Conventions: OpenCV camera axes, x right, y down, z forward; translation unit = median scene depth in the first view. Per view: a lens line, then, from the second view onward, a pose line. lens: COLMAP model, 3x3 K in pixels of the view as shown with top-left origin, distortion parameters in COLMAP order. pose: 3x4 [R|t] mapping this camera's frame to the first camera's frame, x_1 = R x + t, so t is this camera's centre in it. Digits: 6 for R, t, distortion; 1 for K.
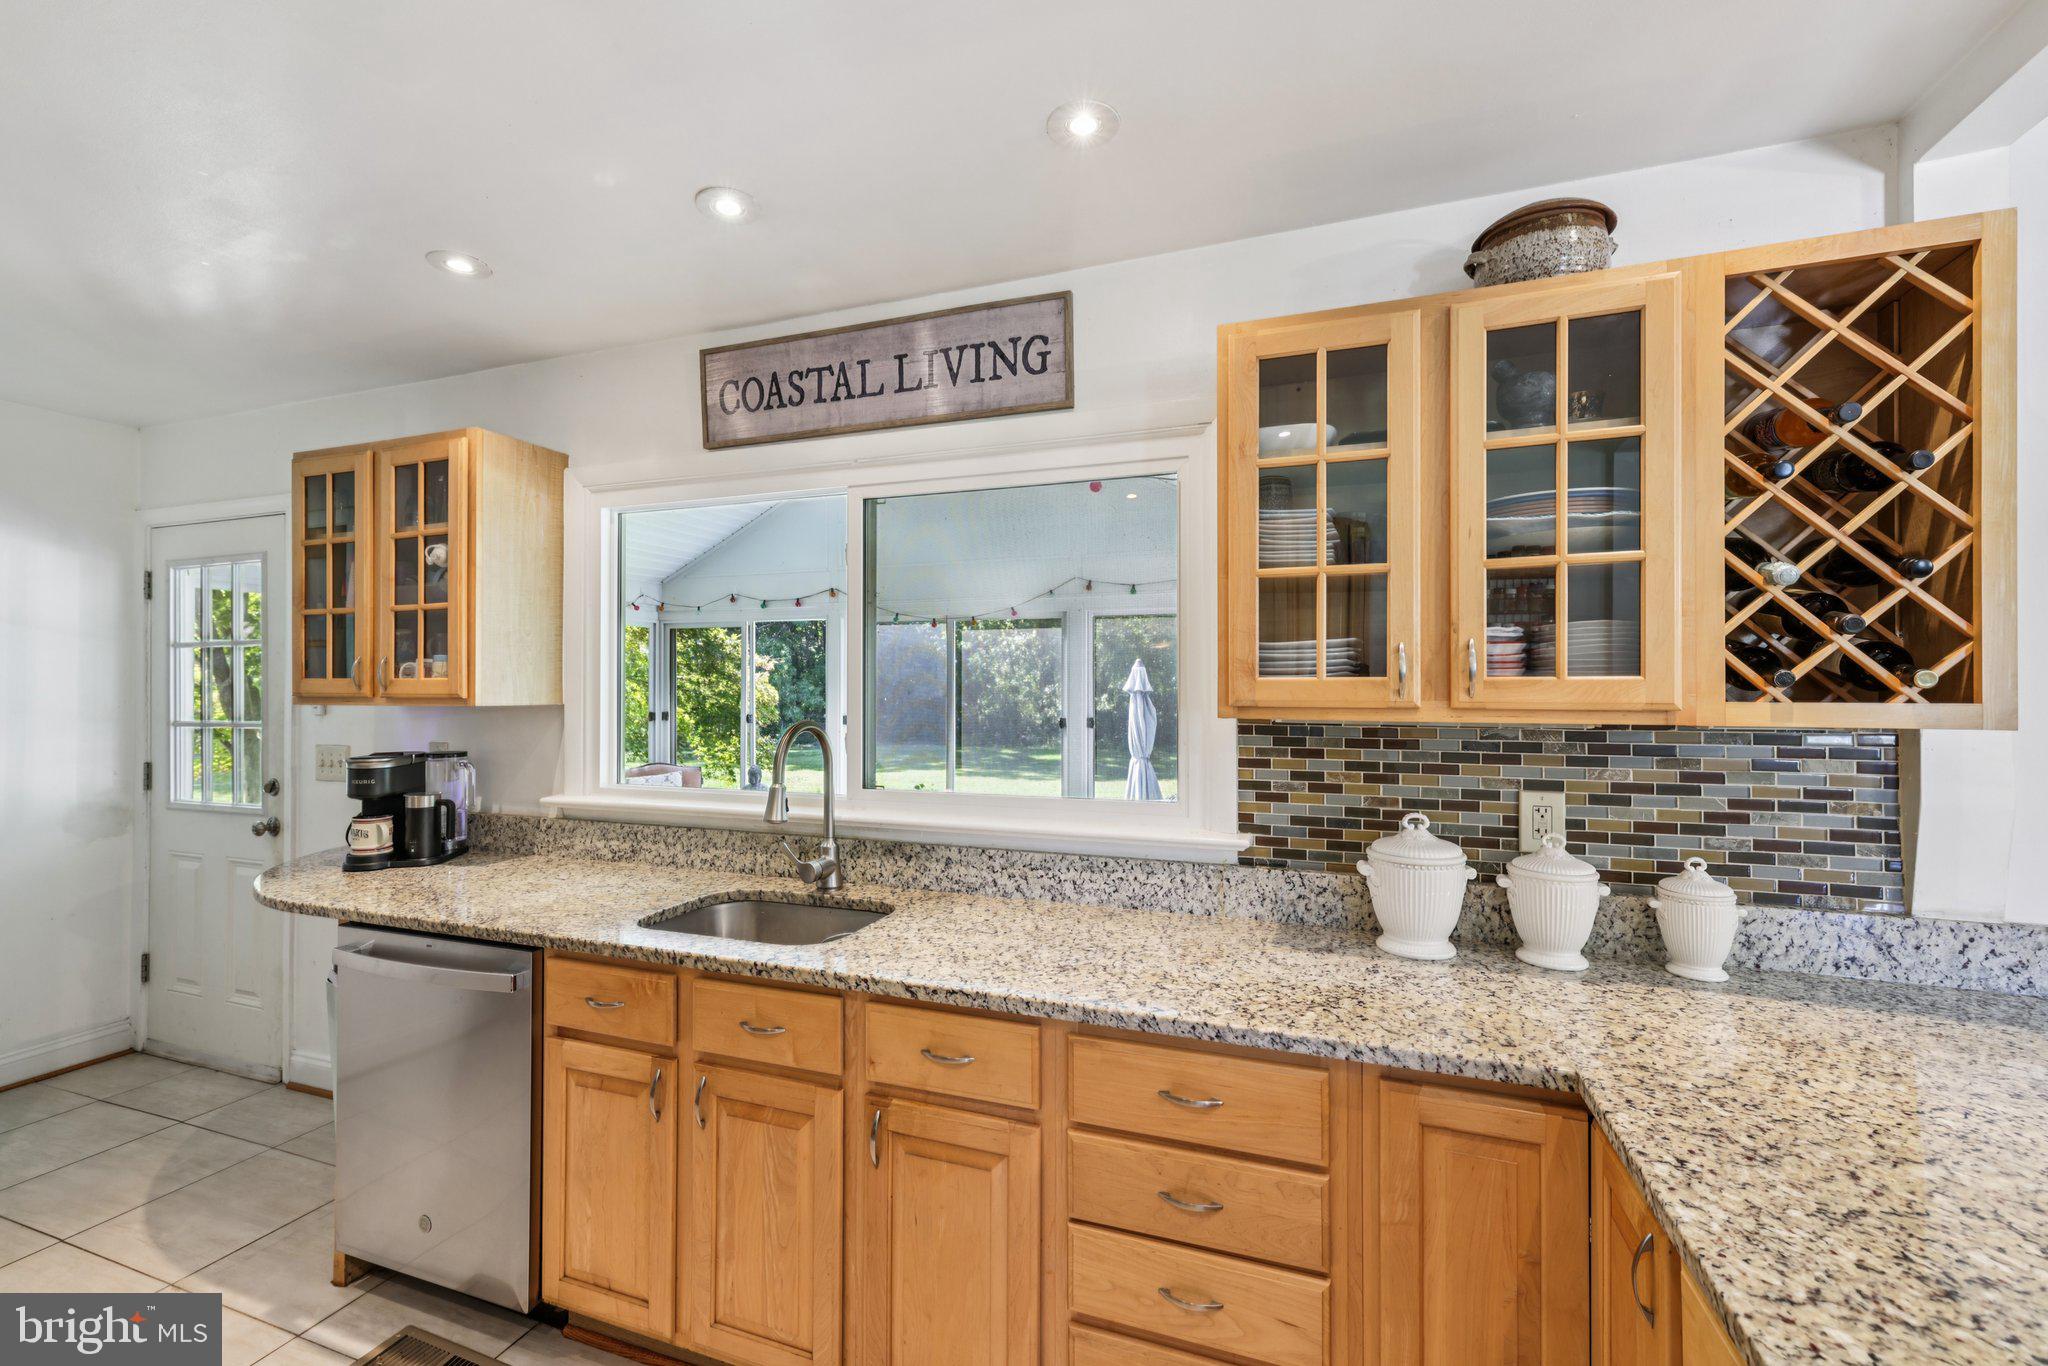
lens RADIAL K [[863.4, 0, 1020.0], [0, 863.4, 678.2], [0, 0, 1]] dist [0.000085, 0.000257]
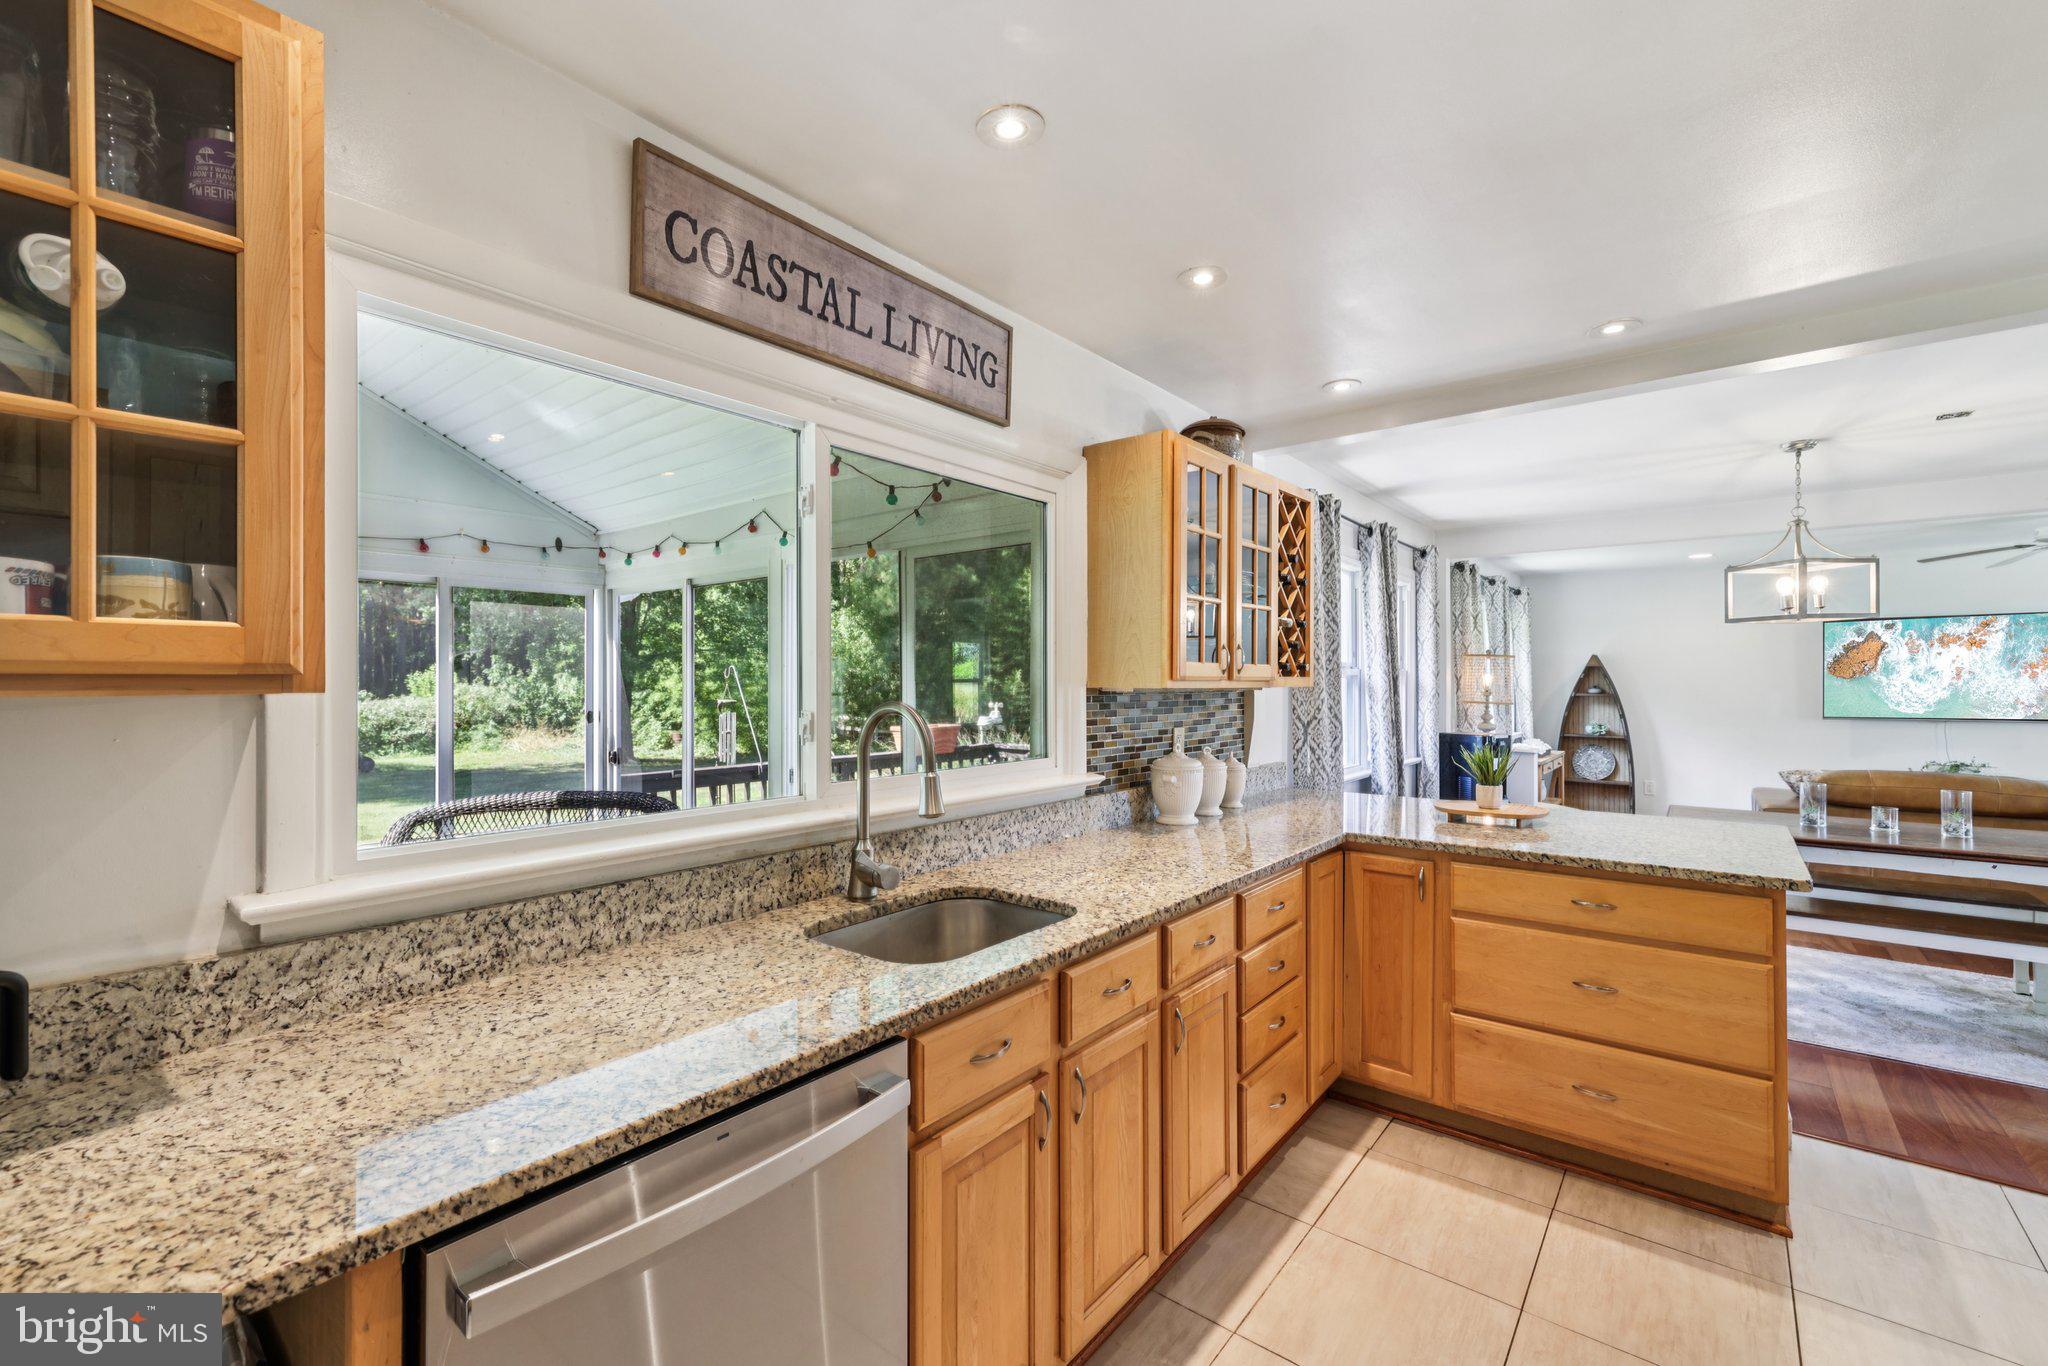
lens RADIAL K [[863.4, 0, 1020.0], [0, 863.4, 678.2], [0, 0, 1]] dist [0.000085, 0.000257]
pose [[0.323960, 0.004835, 0.946059, -0.985783], [-0.004368, 0.999984, -0.003615, 0.027819], [-0.946061, -0.002961, 0.323976, 0.577914]]
